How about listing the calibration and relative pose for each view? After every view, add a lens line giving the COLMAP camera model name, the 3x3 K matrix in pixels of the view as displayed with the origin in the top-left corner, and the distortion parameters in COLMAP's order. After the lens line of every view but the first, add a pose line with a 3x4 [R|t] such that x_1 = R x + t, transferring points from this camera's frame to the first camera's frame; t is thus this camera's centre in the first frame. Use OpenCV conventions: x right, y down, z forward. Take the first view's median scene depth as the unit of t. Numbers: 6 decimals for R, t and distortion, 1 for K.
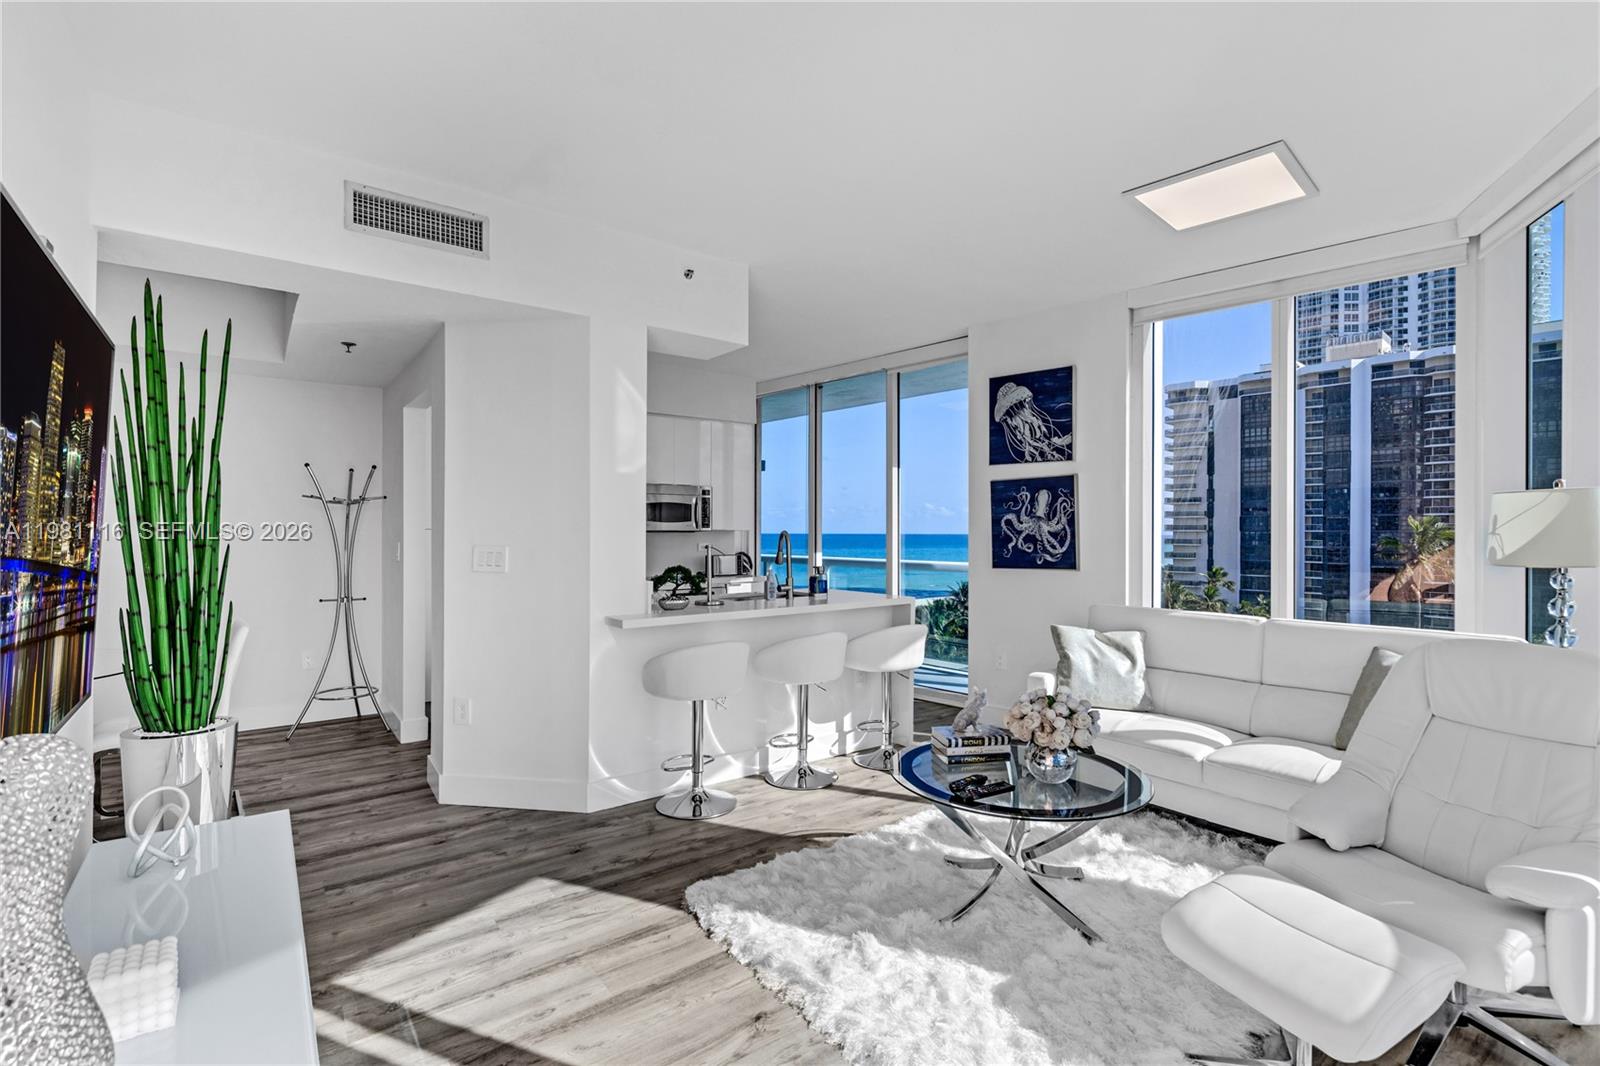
lens RADIAL K [[735.3, 0, 800.0], [0, 735.3, 533.0], [0, 0, 1]] dist [0.000778, 0.000359]
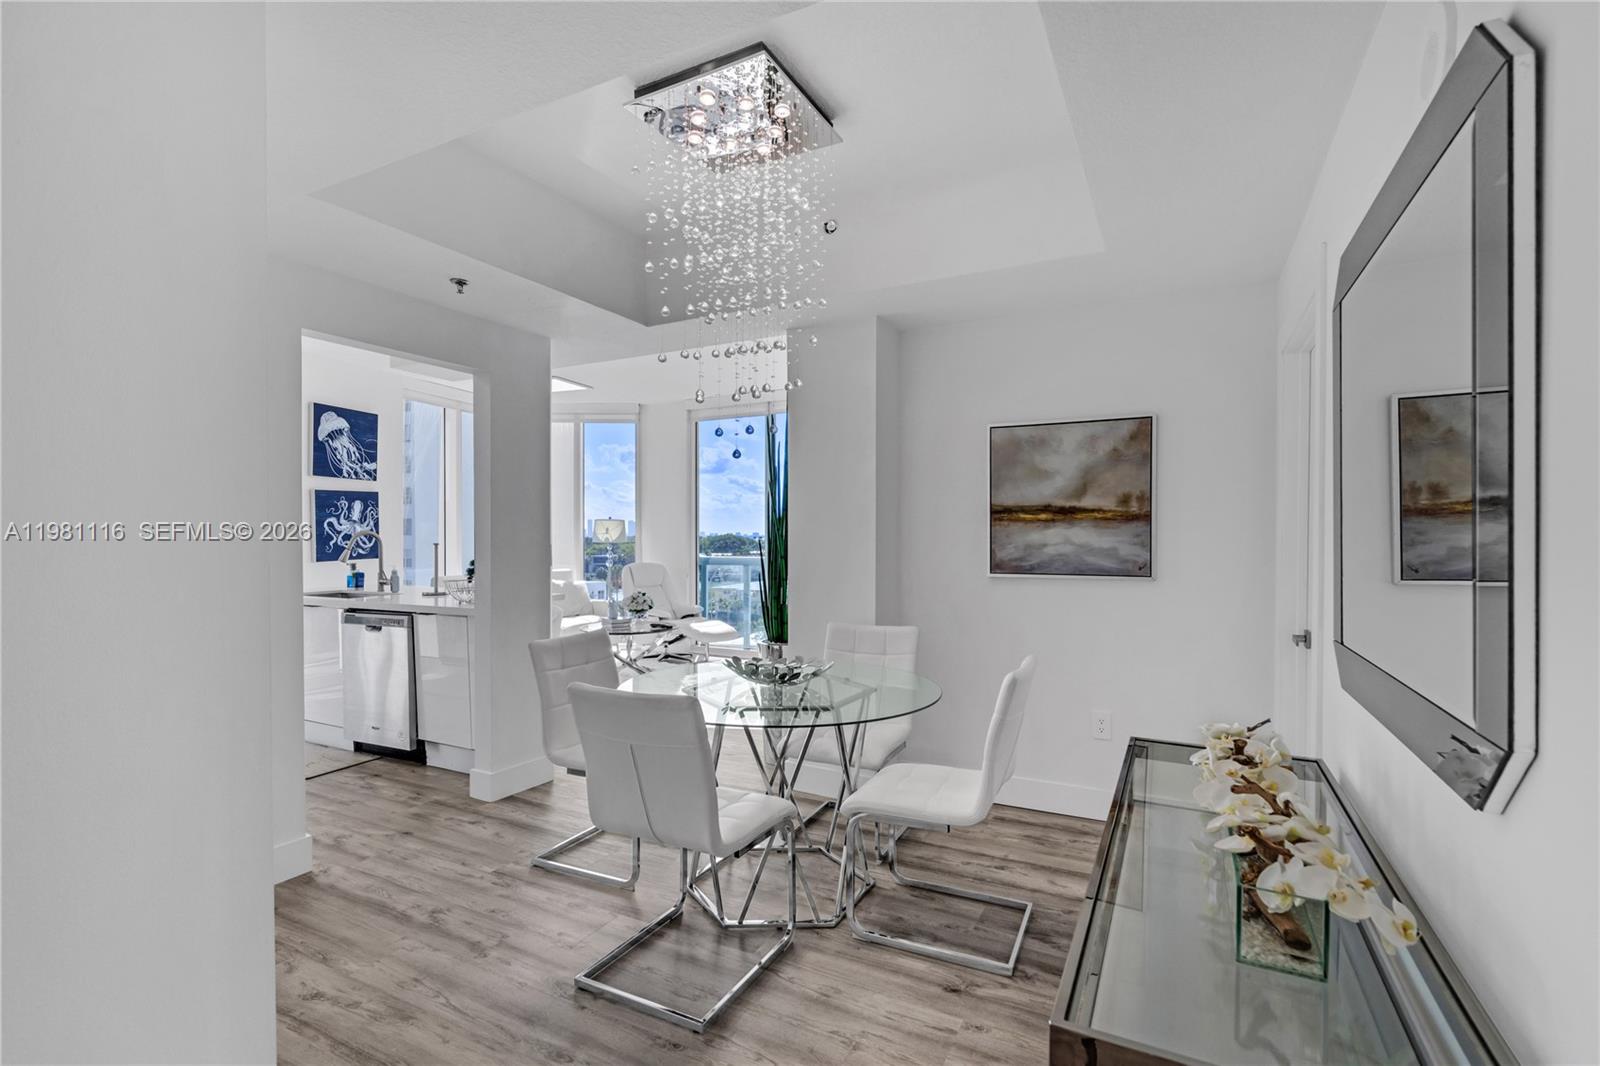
lens RADIAL K [[744.0, 0, 794.7], [0, 744.0, 540.4], [0, 0, 1]] dist [-0.001037, 0.000055]
pose [[-0.421158, -0.009871, 0.906934, -1.192942], [0.002386, 0.999925, 0.011991, -0.000395], [-0.906984, 0.007214, -0.421103, 0.826367]]
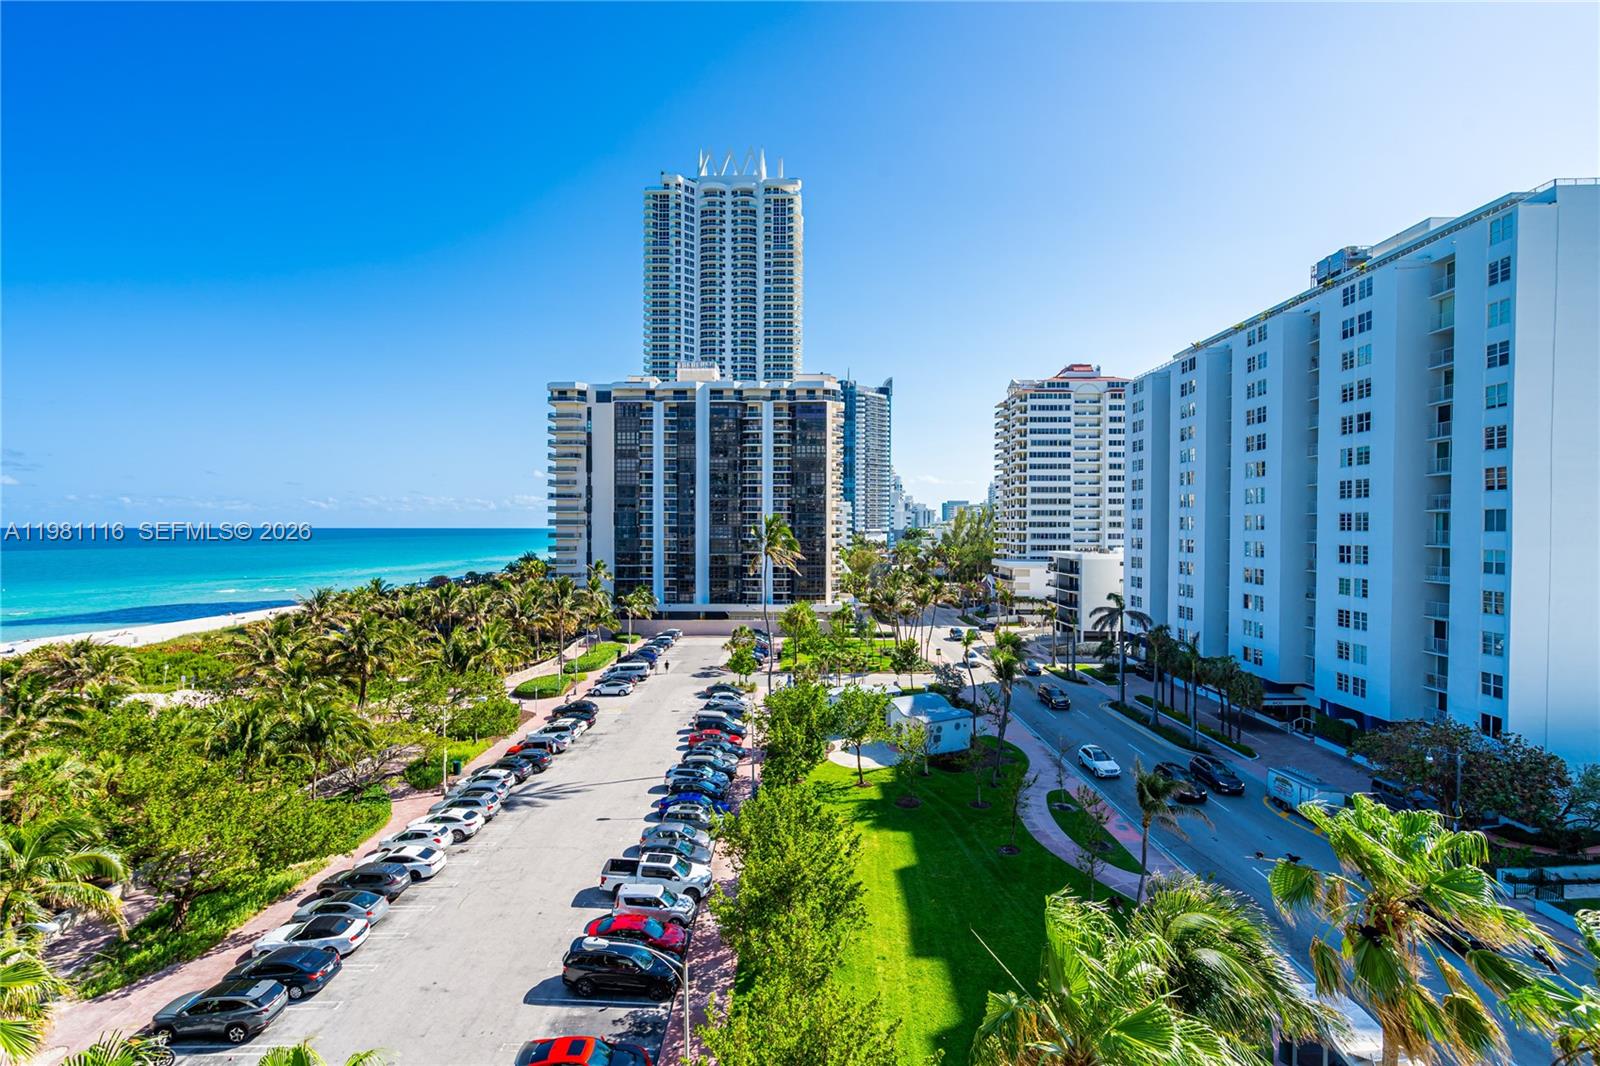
lens RADIAL K [[724.2, 0, 798.3], [0, 724.2, 539.2], [0, 0, 1]] dist [-0.002398, 0.001133]
pose [[0.692680, -0.014269, 0.721104, 0.307889], [0.001356, 0.999828, 0.018482, -0.043016], [-0.721244, -0.011824, 0.692581, 1.496840]]
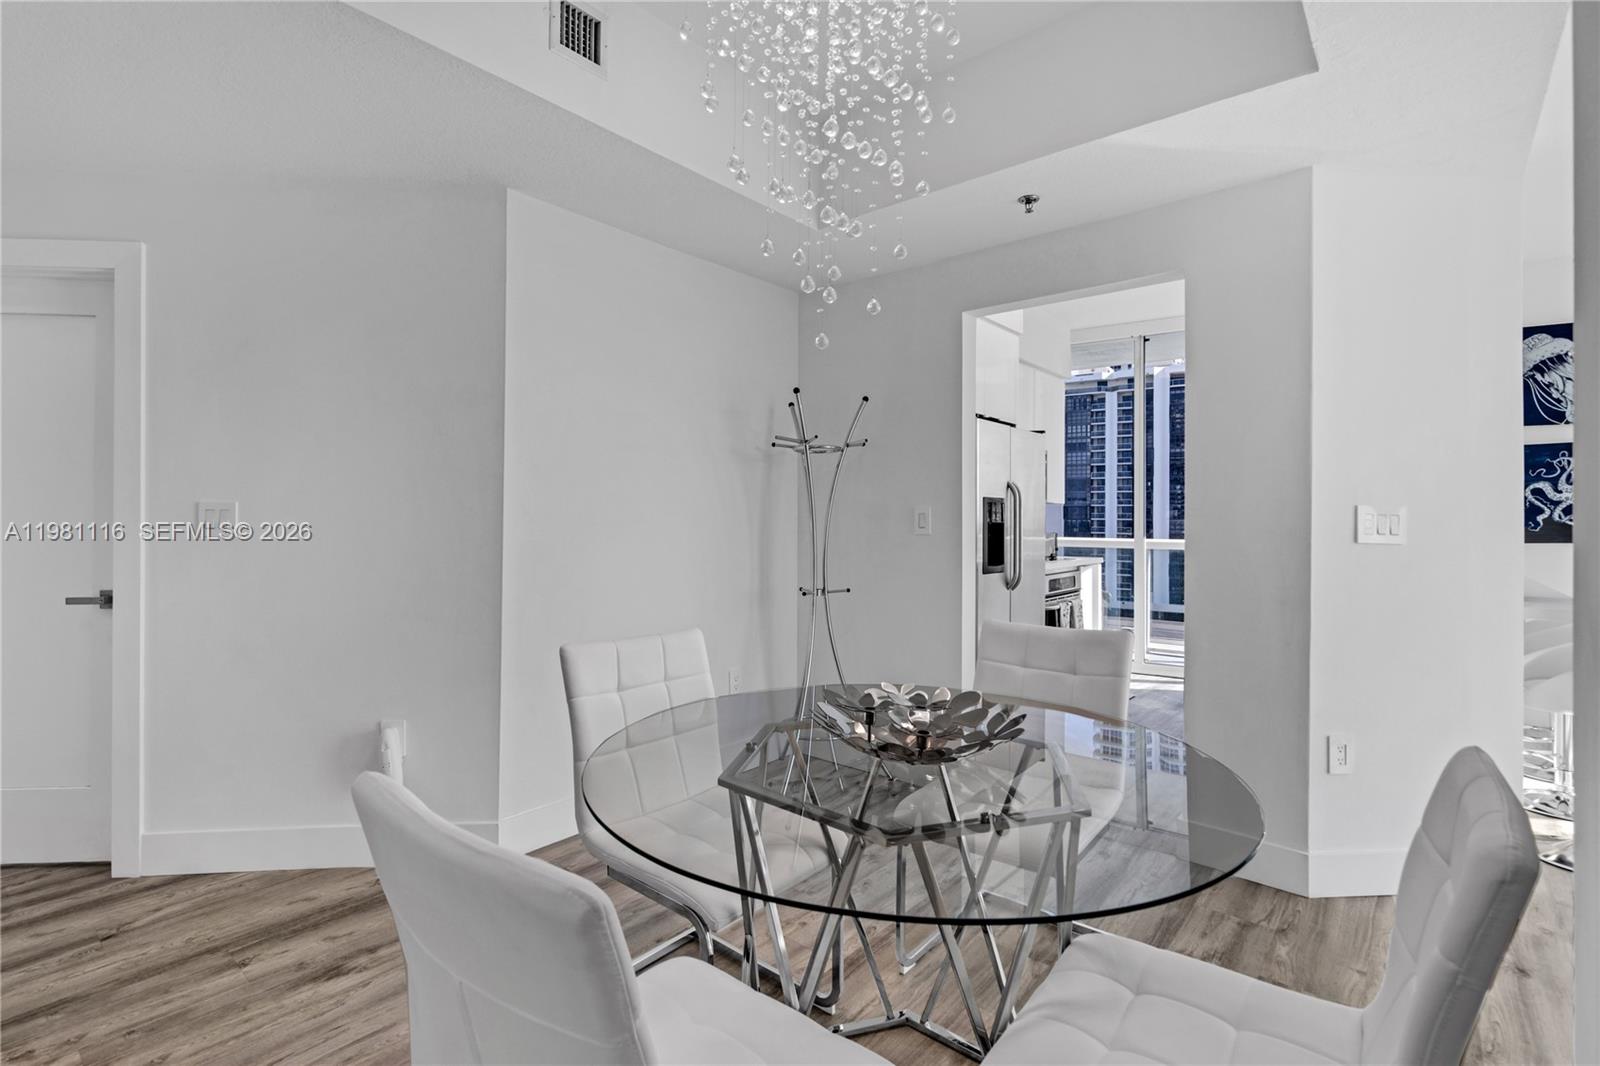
lens RADIAL K [[742.6, 0, 798.1], [0, 742.6, 514.7], [0, 0, 1]] dist [-0.000680, 0.000140]
pose [[0.975077, 0.004958, 0.221812, -0.790000], [-0.003244, 0.999962, -0.008094, 0.023545], [-0.221843, 0.007173, 0.975056, 0.329905]]
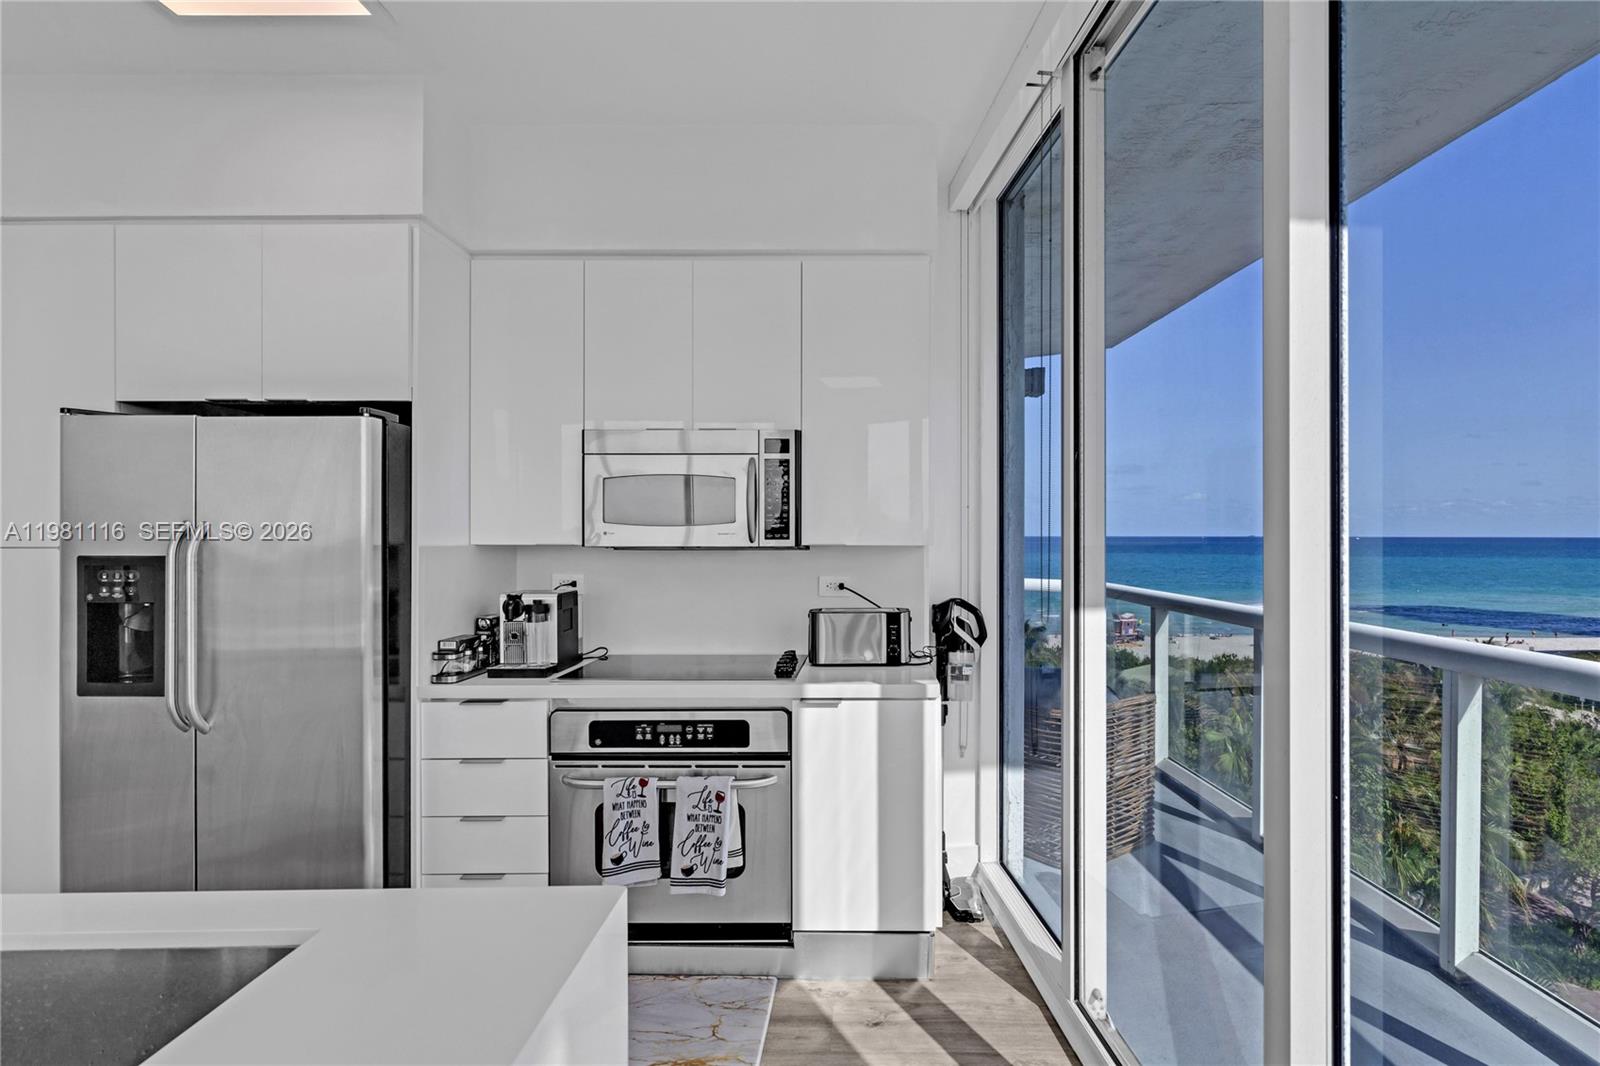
lens RADIAL K [[764.2, 0, 867.4], [0, 764.2, 533.4], [0, 0, 1]] dist [-0.000020, 0.000045]
pose [[0.796066, -0.004748, -0.605191, 0.197133], [0.001946, 0.999984, -0.005285, -0.010578], [0.605207, 0.003029, 0.796063, 0.963930]]
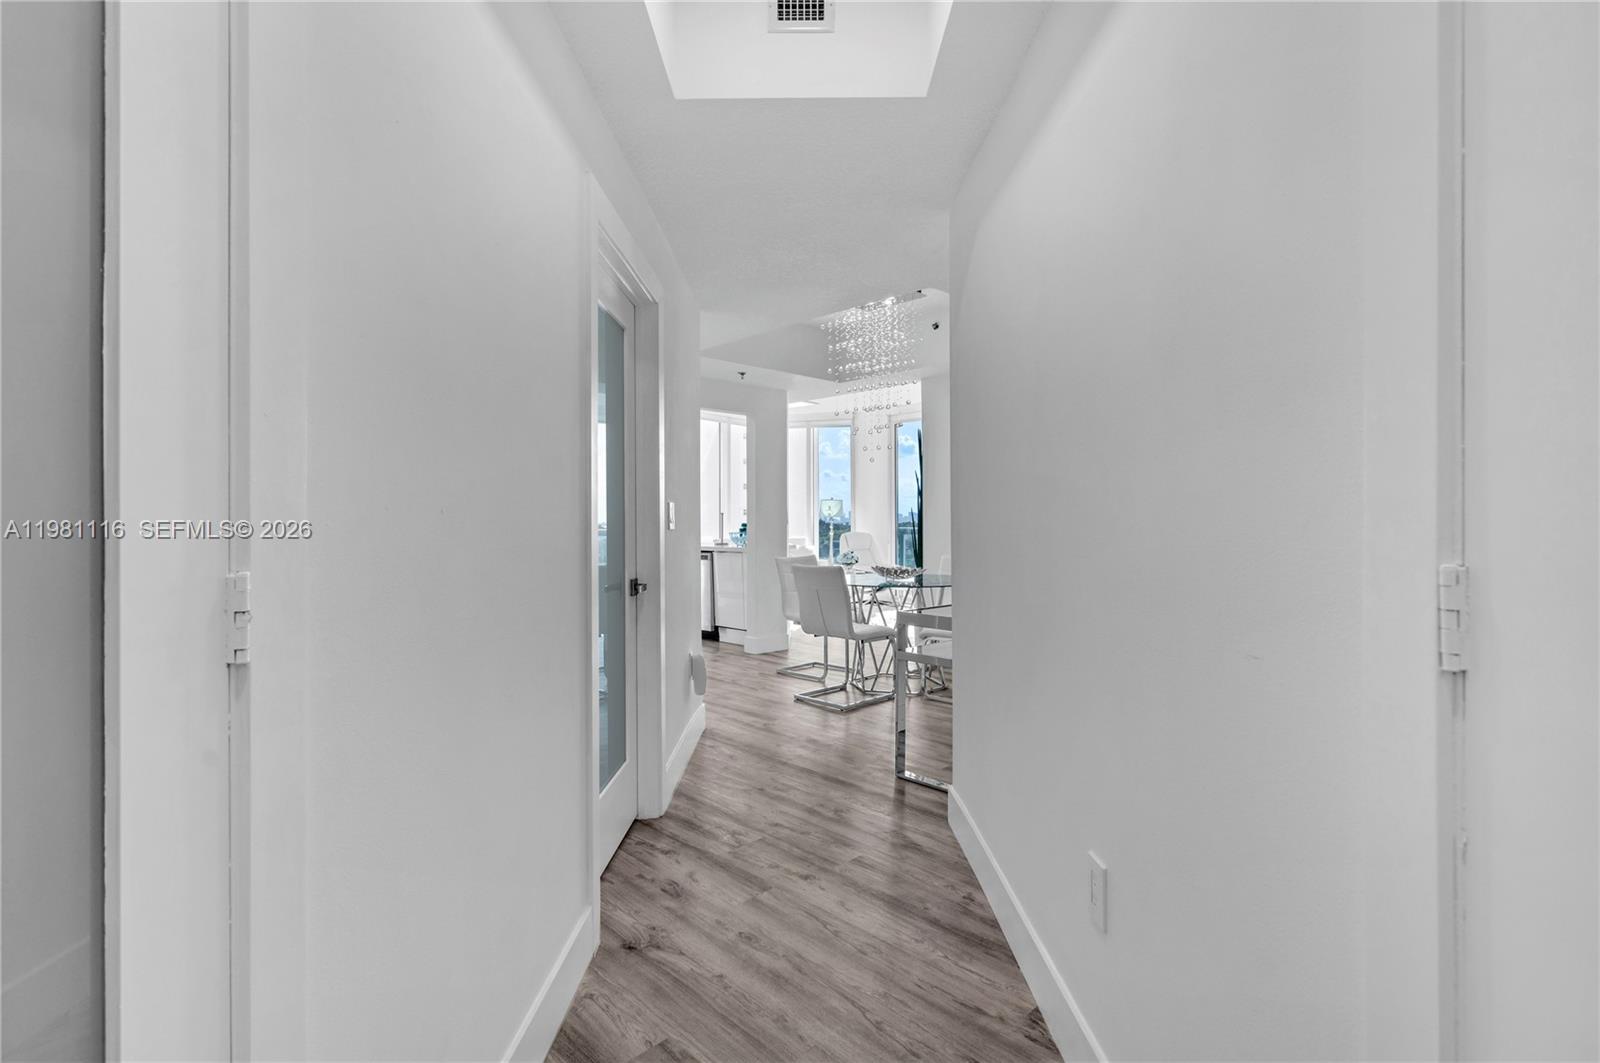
lens RADIAL K [[735.3, 0, 800.0], [0, 735.3, 531.5], [0, 0, 1]] dist [0.000778, 0.000359]
pose [[-0.128000, -0.020940, 0.991553, -1.722012], [0.013893, 0.999641, 0.022904, 0.017270], [-0.991677, 0.016707, -0.127663, 0.877185]]
